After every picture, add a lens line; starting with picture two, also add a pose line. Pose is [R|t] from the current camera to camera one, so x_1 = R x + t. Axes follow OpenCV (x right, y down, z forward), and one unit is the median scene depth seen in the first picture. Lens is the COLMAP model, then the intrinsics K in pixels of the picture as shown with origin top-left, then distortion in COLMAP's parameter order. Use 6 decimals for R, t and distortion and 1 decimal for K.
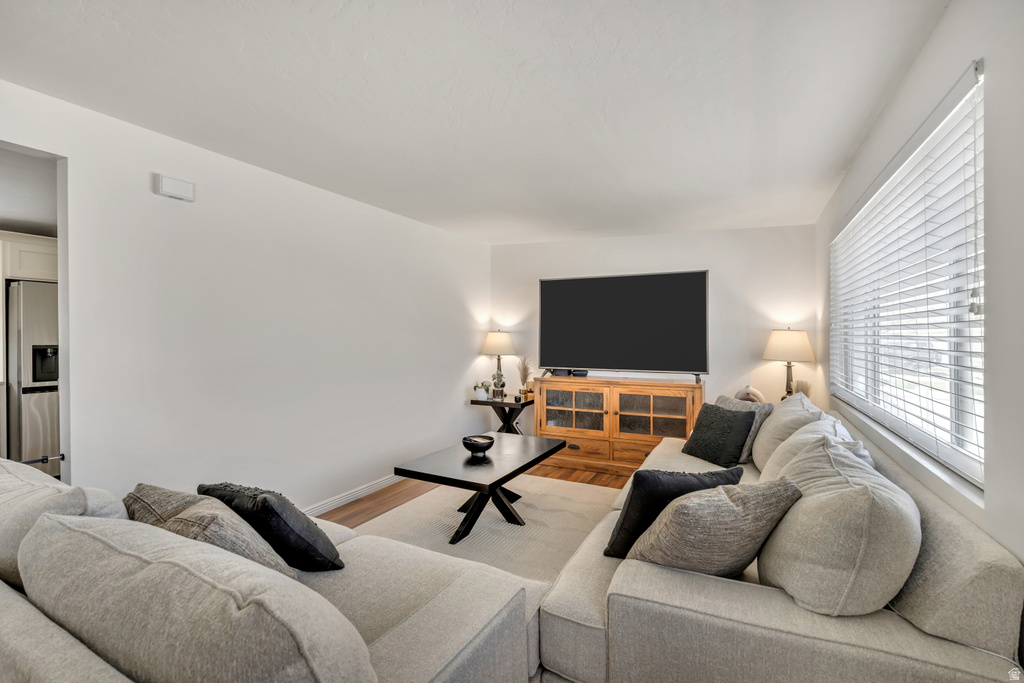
lens RADIAL K [[446.7, 0, 510.6], [0, 446.7, 337.4], [0, 0, 1]] dist [-0.017194, 0.000170]
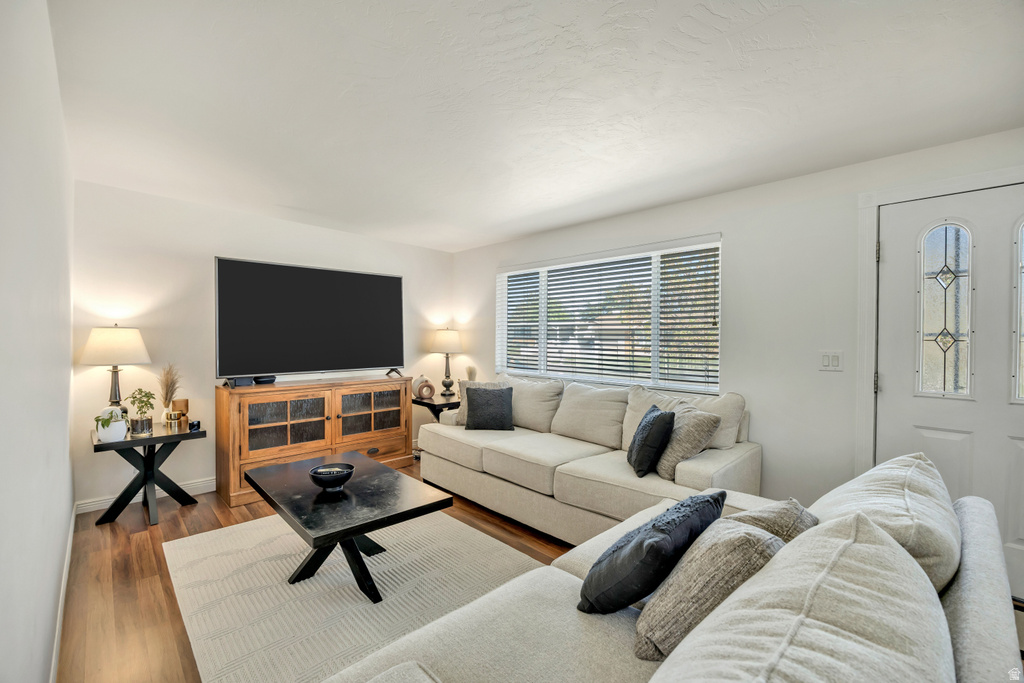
lens RADIAL K [[446.7, 0, 510.6], [0, 446.7, 337.4], [0, 0, 1]] dist [-0.017194, 0.000170]
pose [[0.309053, -0.001068, 0.951044, -0.534587], [0.005273, 0.999986, -0.000591, 0.005661], [-0.951030, 0.005198, 0.309055, 0.360186]]
